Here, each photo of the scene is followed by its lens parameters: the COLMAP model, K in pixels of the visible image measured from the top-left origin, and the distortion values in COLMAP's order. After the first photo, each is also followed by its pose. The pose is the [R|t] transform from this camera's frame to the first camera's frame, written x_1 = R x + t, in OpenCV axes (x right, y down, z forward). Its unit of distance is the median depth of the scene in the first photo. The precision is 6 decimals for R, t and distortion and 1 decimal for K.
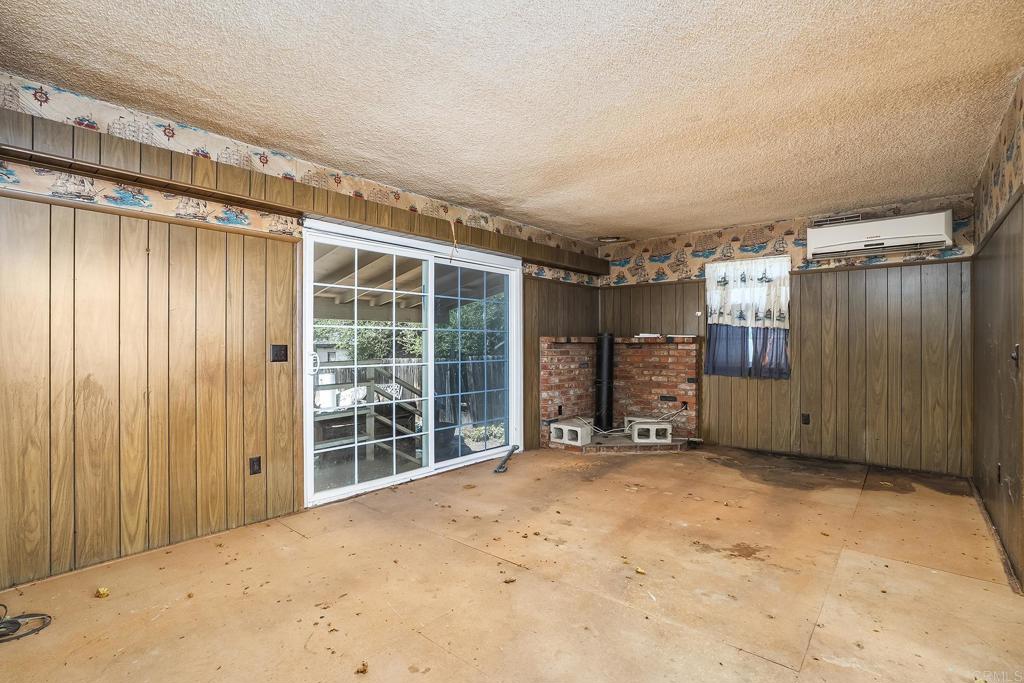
lens RADIAL K [[456.3, 0, 512.0], [0, 456.3, 341.5], [0, 0, 1]] dist [-0.011477, 0.000279]
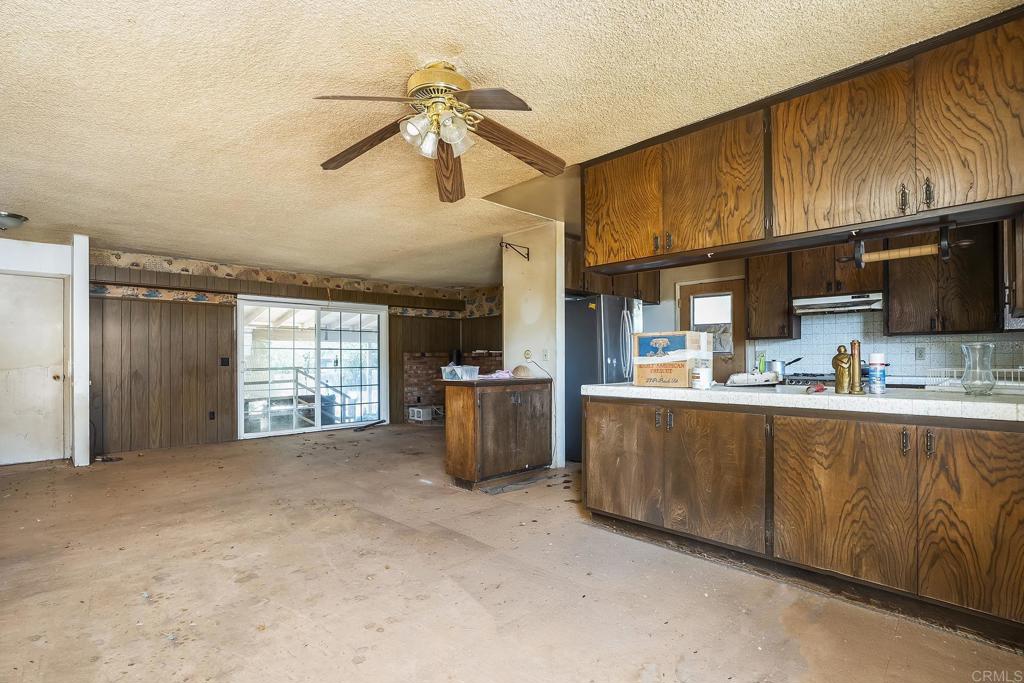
lens RADIAL K [[471.4, 0, 505.5], [0, 471.4, 354.9], [0, 0, 1]] dist [-0.001080, -0.000134]
pose [[0.993914, -0.008356, -0.109841, 0.946991], [0.007374, 0.999929, -0.009341, 0.023528], [0.109912, 0.008474, 0.993905, -0.935661]]
